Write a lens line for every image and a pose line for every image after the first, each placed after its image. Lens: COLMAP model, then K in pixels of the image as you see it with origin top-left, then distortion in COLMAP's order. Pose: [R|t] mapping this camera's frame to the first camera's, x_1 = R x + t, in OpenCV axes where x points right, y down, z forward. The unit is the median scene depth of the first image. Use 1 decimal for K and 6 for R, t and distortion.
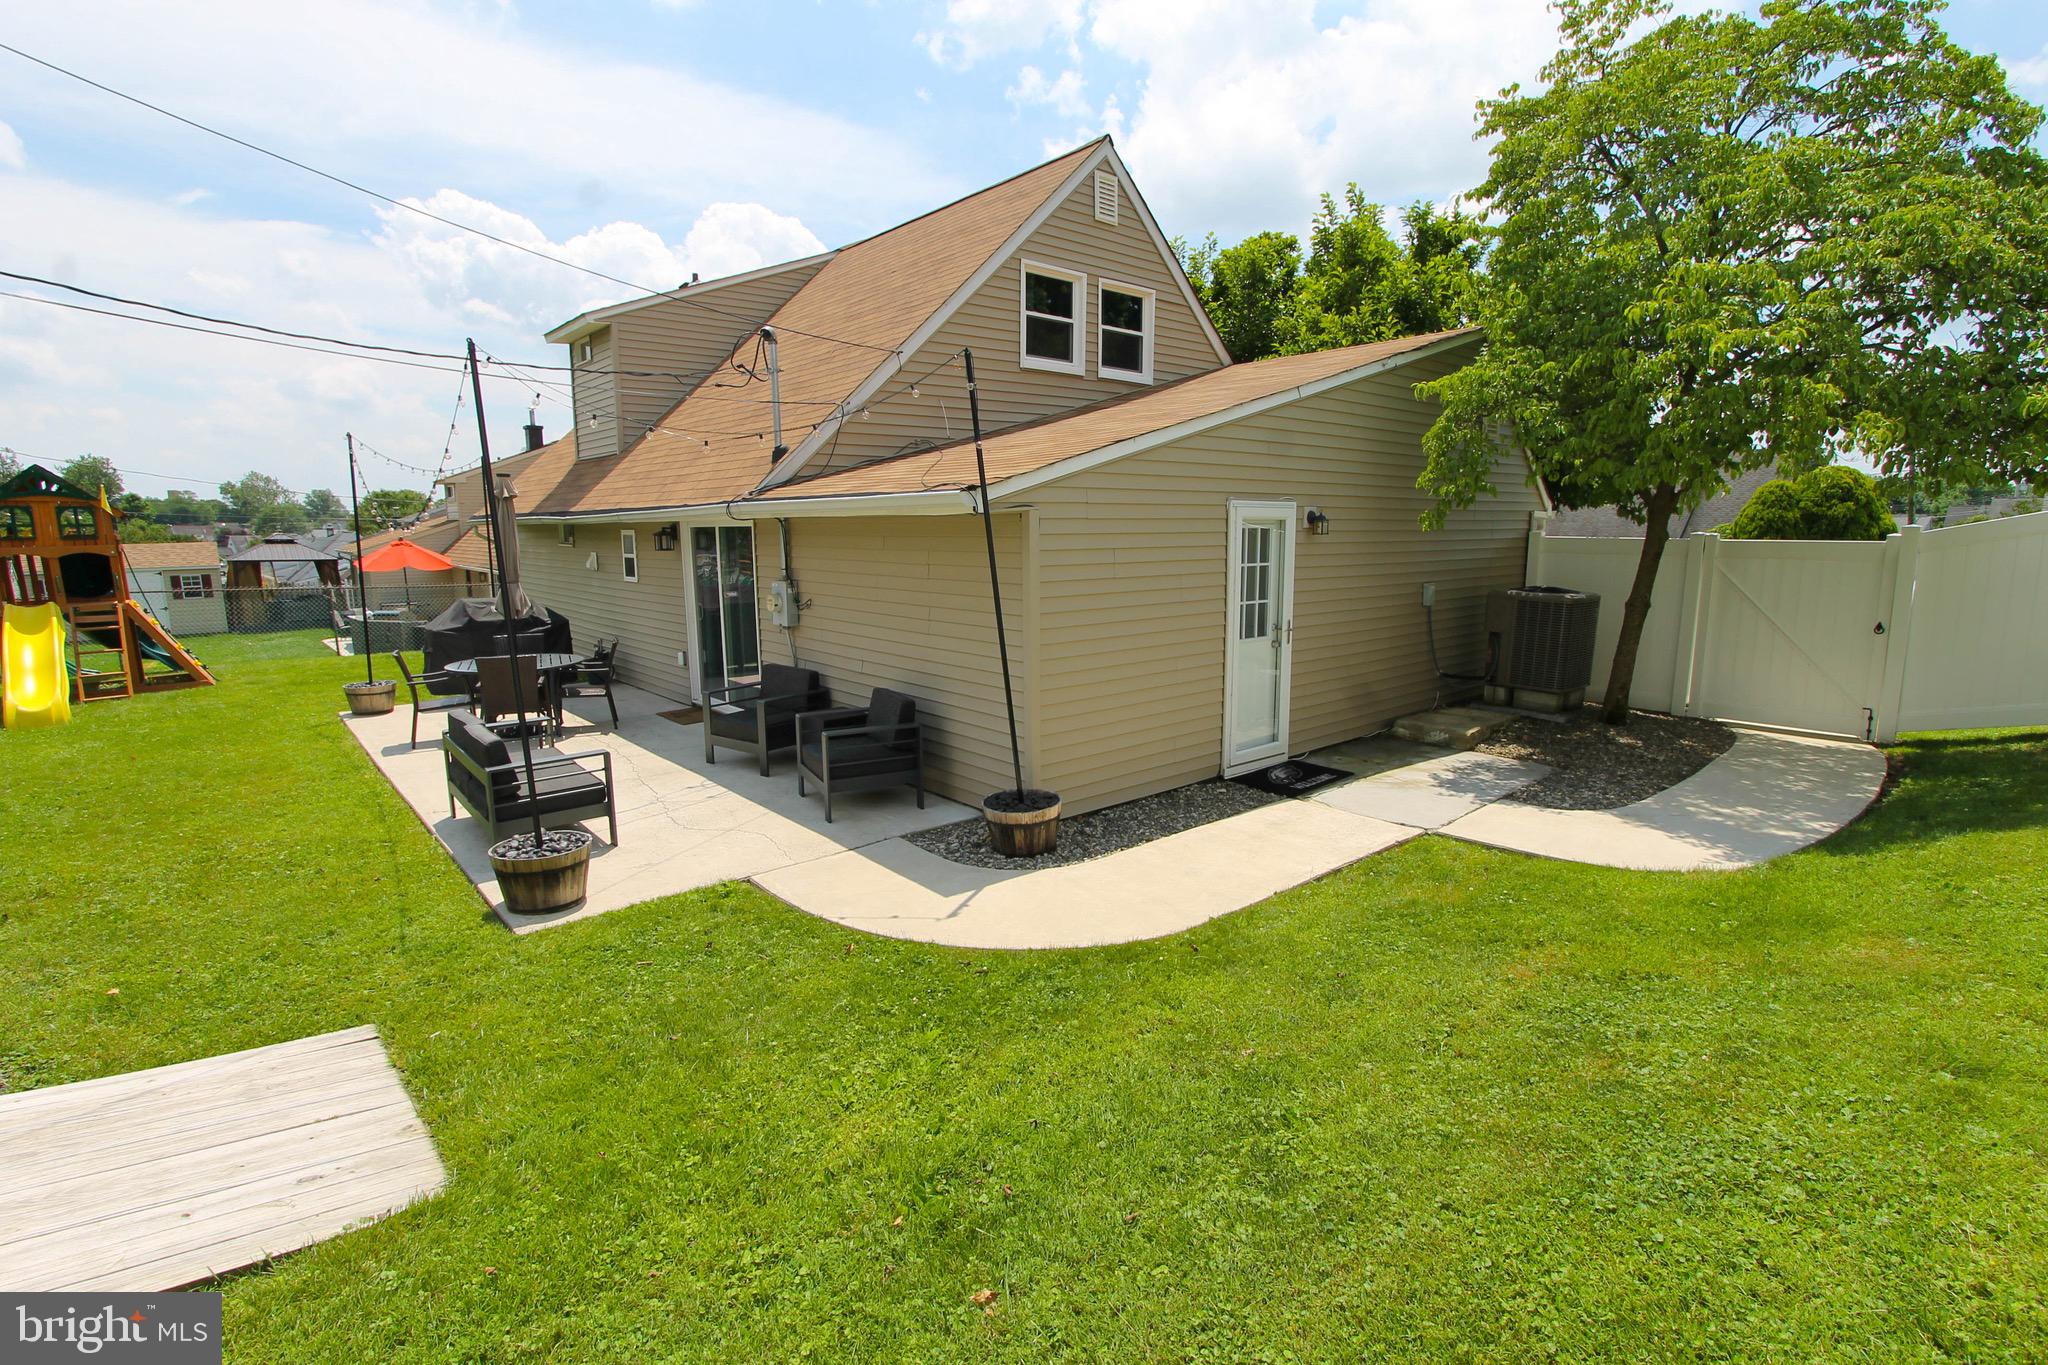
lens RADIAL K [[973.9, 0, 1026.5], [0, 973.9, 664.2], [0, 0, 1]] dist [-0.000893, 0.000407]
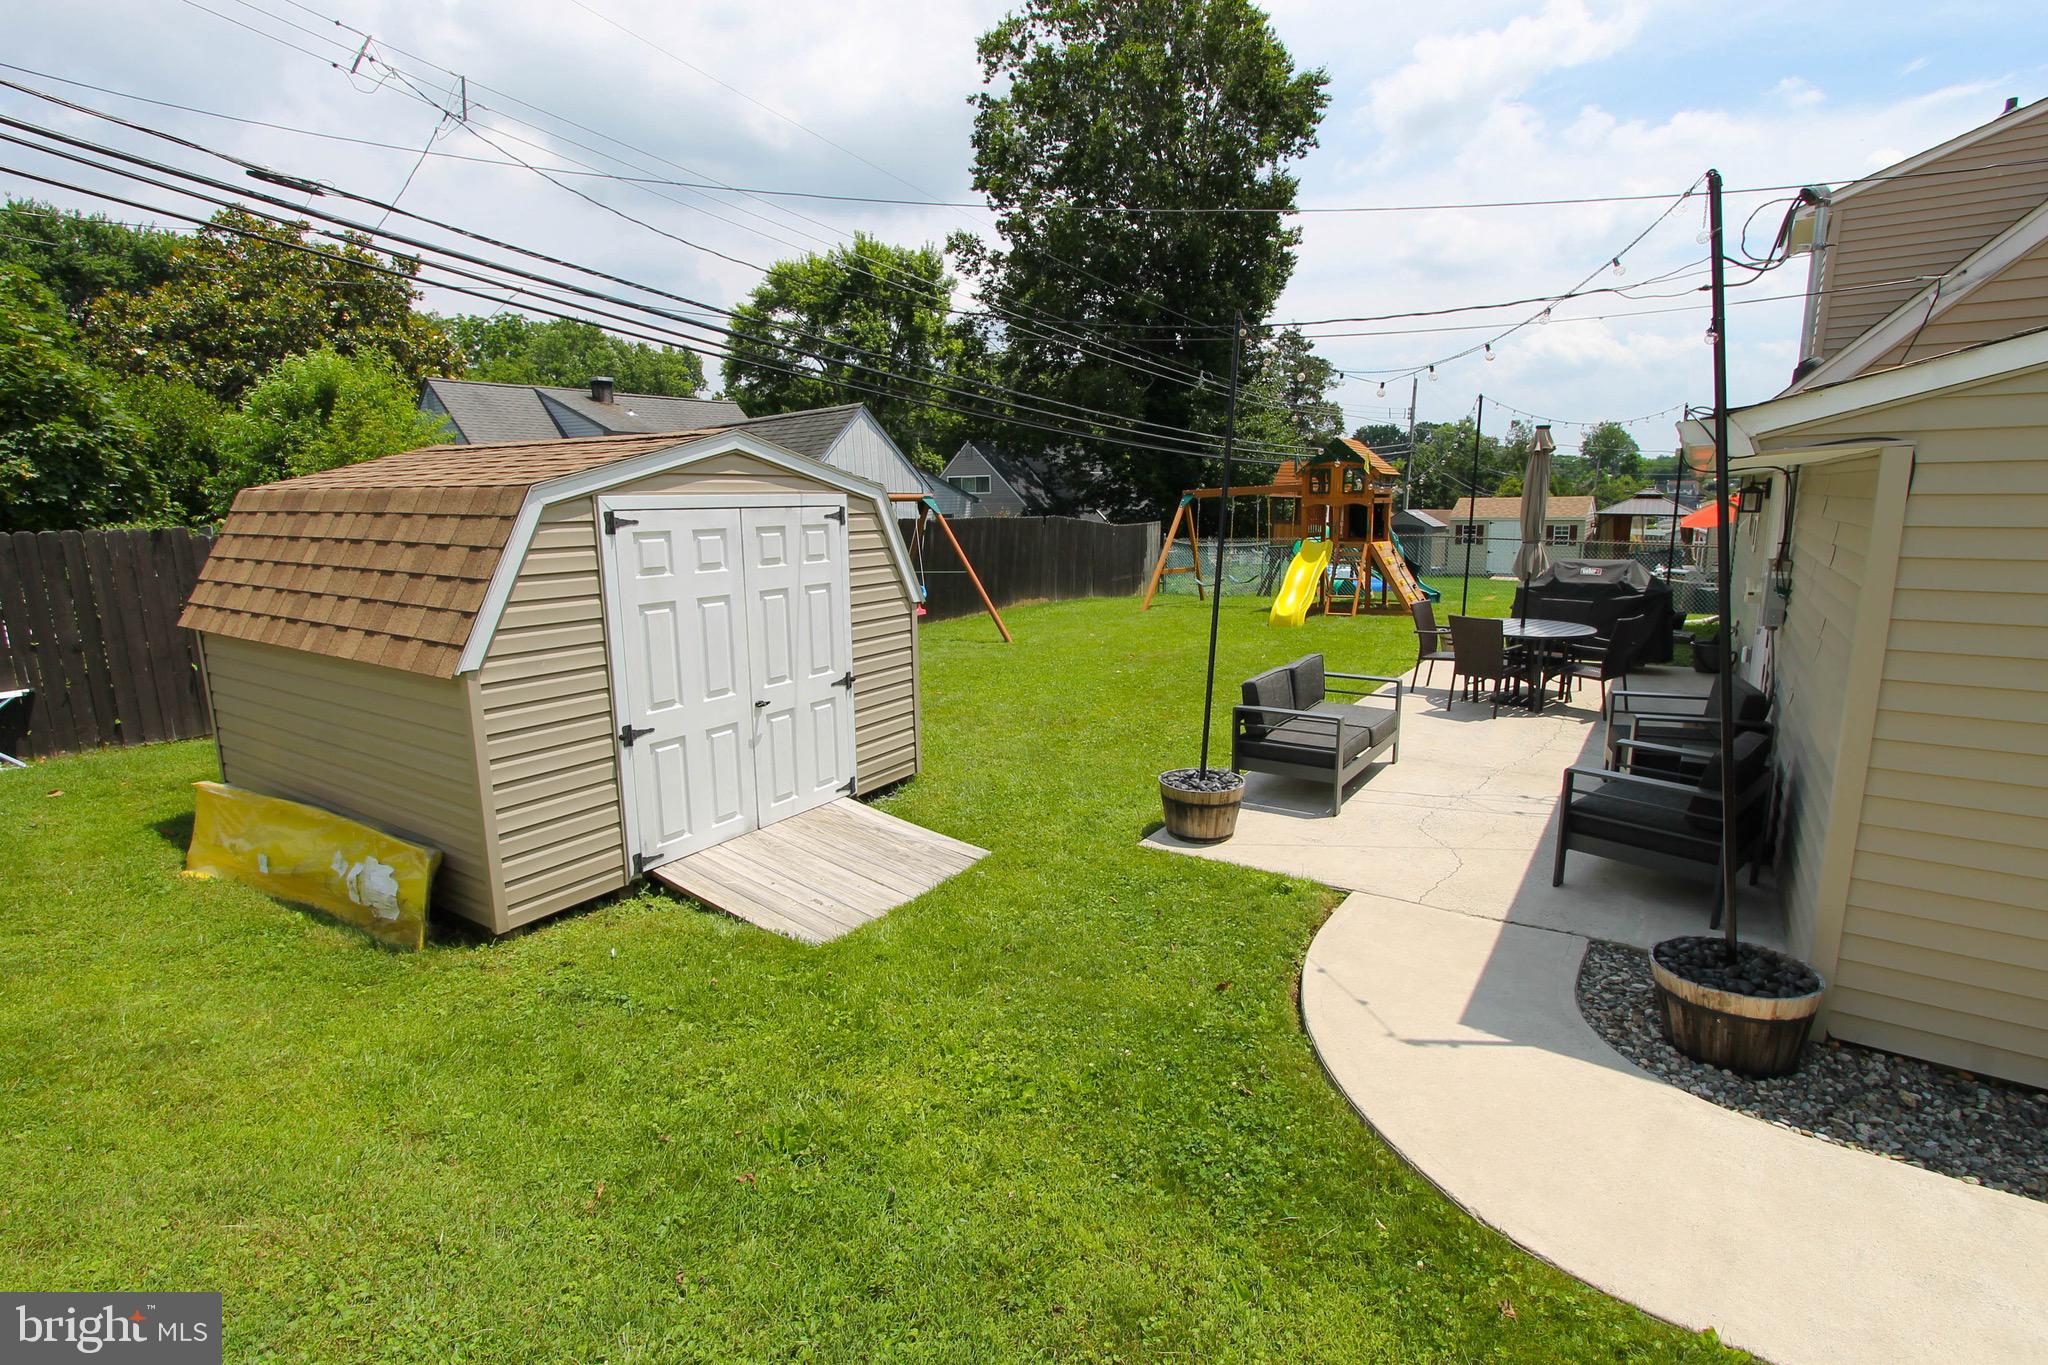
lens RADIAL K [[973.9, 0, 1026.5], [0, 973.9, 664.2], [0, 0, 1]] dist [-0.000893, 0.000407]
pose [[0.256443, 0.171996, -0.951133, 0.440229], [-0.128741, 0.981350, 0.142749, -0.067902], [0.957947, 0.085843, 0.273803, 0.477164]]
